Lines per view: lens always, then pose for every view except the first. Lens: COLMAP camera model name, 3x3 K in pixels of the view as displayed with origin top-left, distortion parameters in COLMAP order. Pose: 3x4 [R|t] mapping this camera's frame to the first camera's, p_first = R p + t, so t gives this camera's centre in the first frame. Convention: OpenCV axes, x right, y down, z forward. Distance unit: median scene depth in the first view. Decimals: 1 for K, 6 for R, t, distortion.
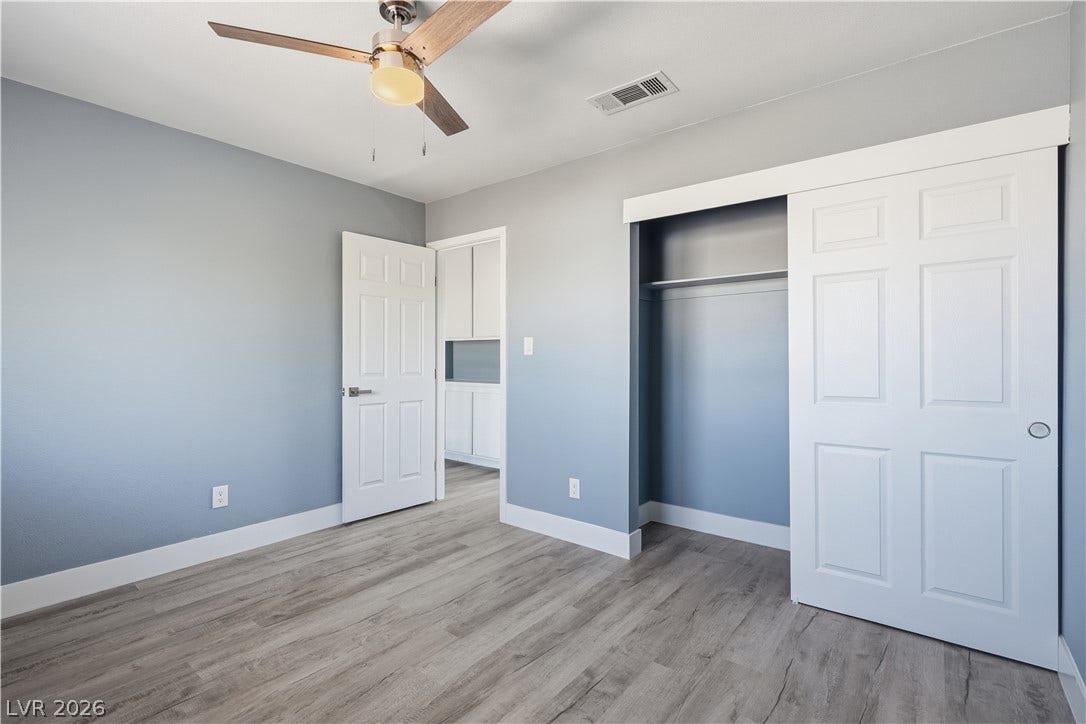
lens RADIAL K [[499.4, 0, 539.5], [0, 499.4, 355.1], [0, 0, 1]] dist [0.001506, -0.000163]
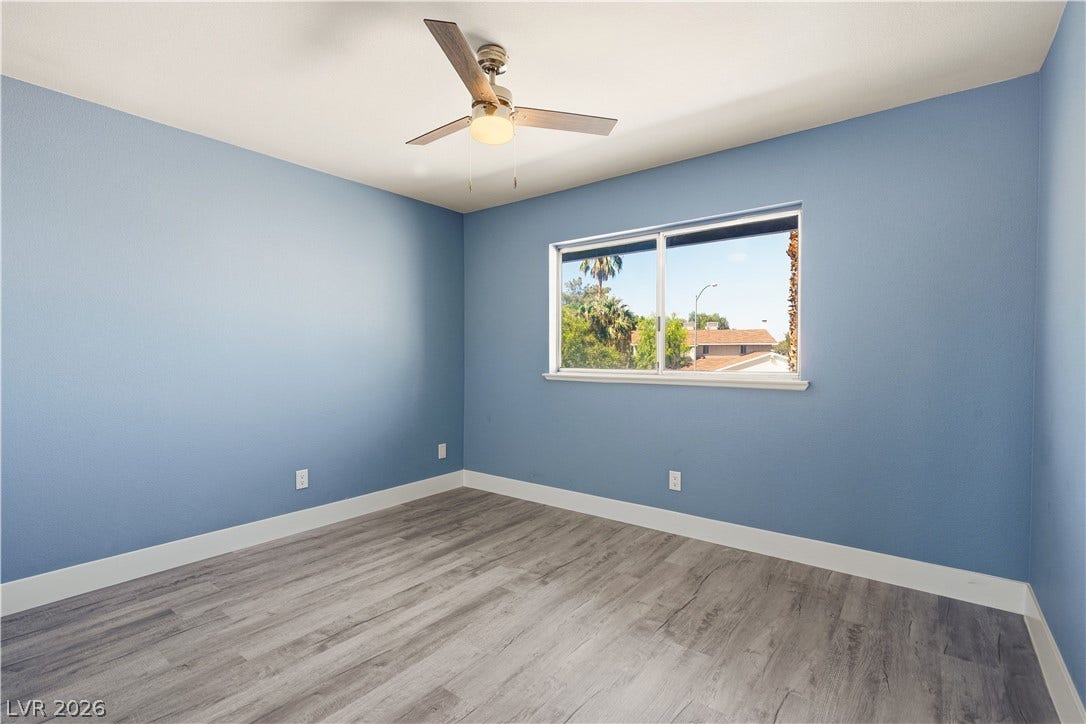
lens RADIAL K [[499.4, 0, 539.5], [0, 499.4, 355.1], [0, 0, 1]] dist [0.001506, -0.000163]
pose [[-0.999857, -0.001214, -0.016847, -0.346076], [-0.001218, 0.999999, 0.000268, 0.002566], [0.016847, 0.000288, -0.999858, 2.059720]]
